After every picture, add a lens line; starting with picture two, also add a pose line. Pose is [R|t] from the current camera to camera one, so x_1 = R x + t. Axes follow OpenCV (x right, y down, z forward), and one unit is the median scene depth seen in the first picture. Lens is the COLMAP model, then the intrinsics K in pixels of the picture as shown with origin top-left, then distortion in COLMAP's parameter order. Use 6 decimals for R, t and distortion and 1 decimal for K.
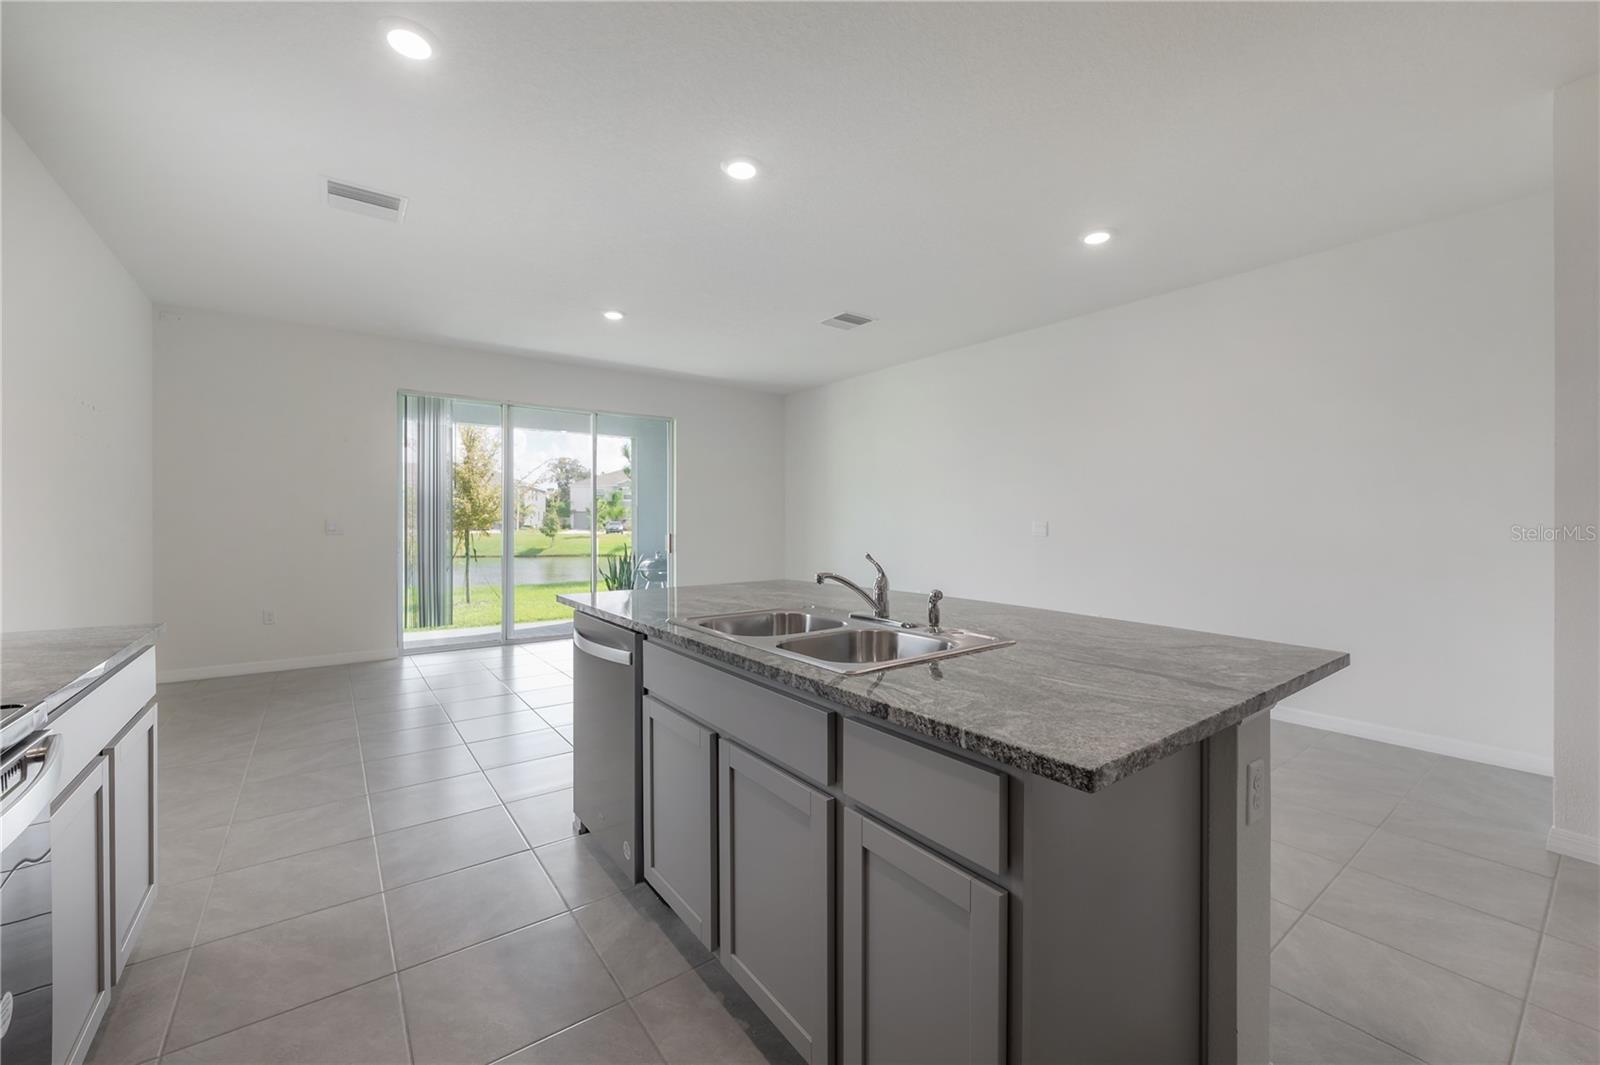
lens RADIAL K [[631.6, 0, 800.0], [0, 631.6, 532.5], [0, 0, 1]] dist [-0.000541, -0.000031]
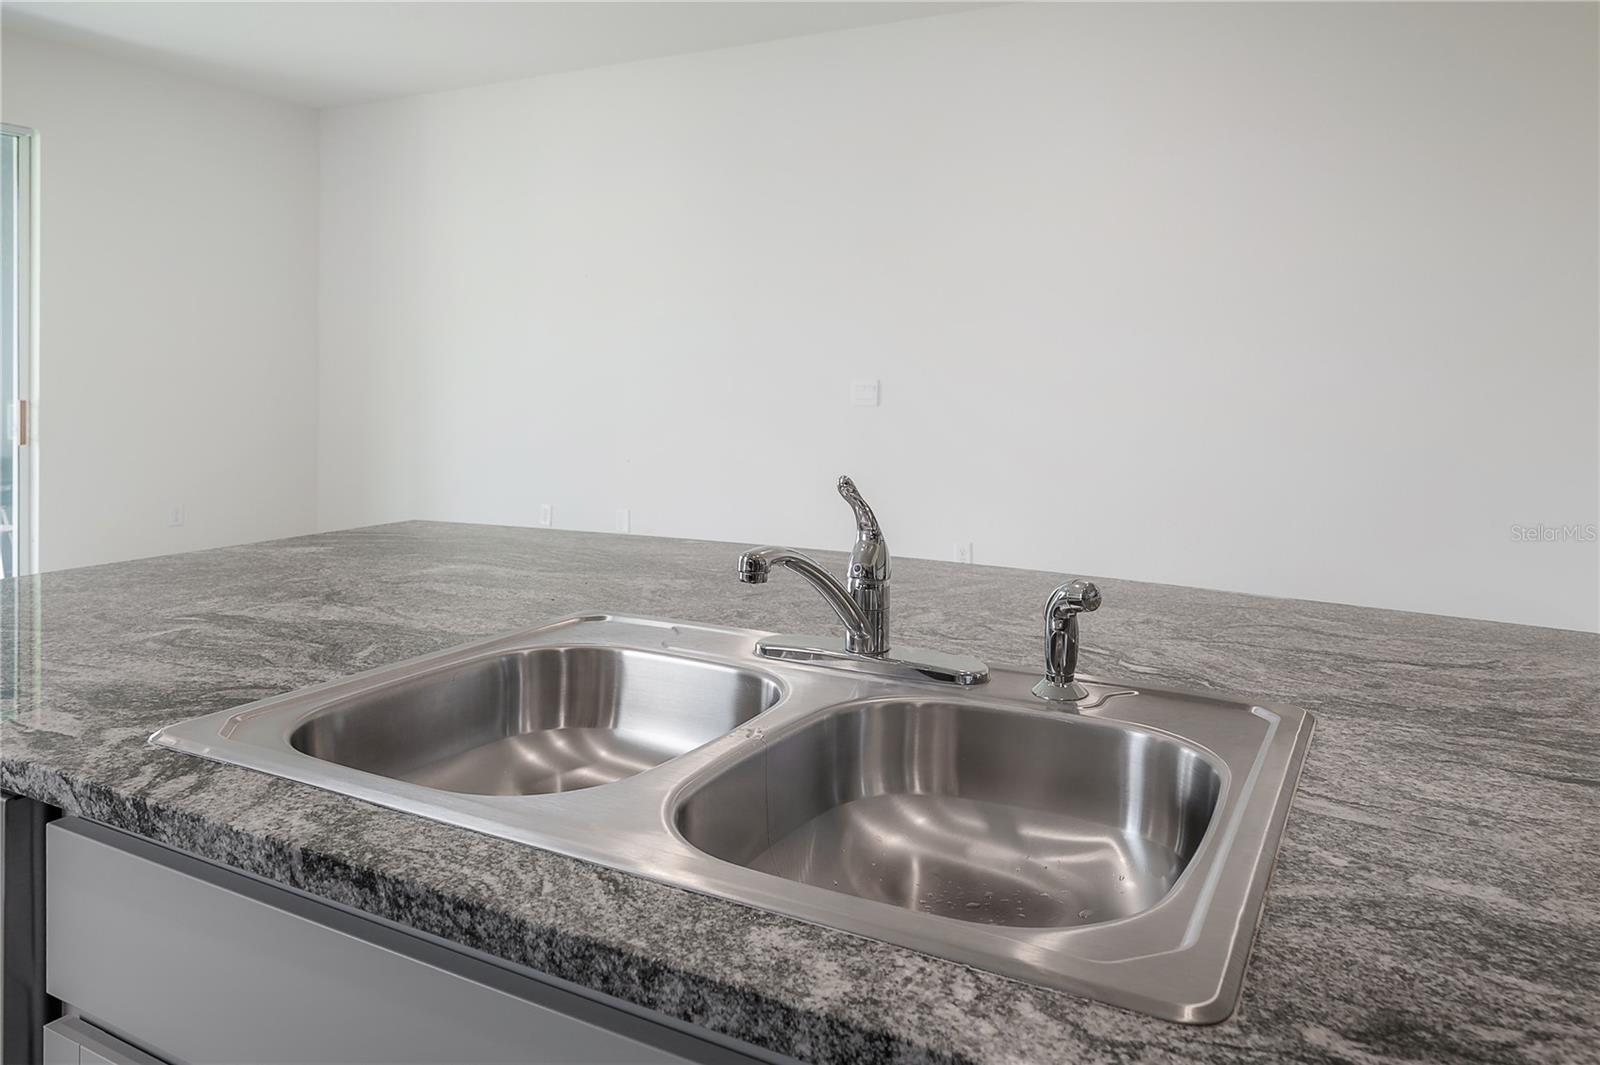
lens RADIAL K [[1099.1, 0, 800.0], [0, 1099.1, 532.5], [0, 0, 1]] dist [-0.001410, -0.001520]
pose [[0.915465, -0.006637, 0.402343, -0.148007], [-0.034704, 0.994836, 0.095373, 0.014692], [-0.400898, -0.101274, 0.910508, 0.510535]]
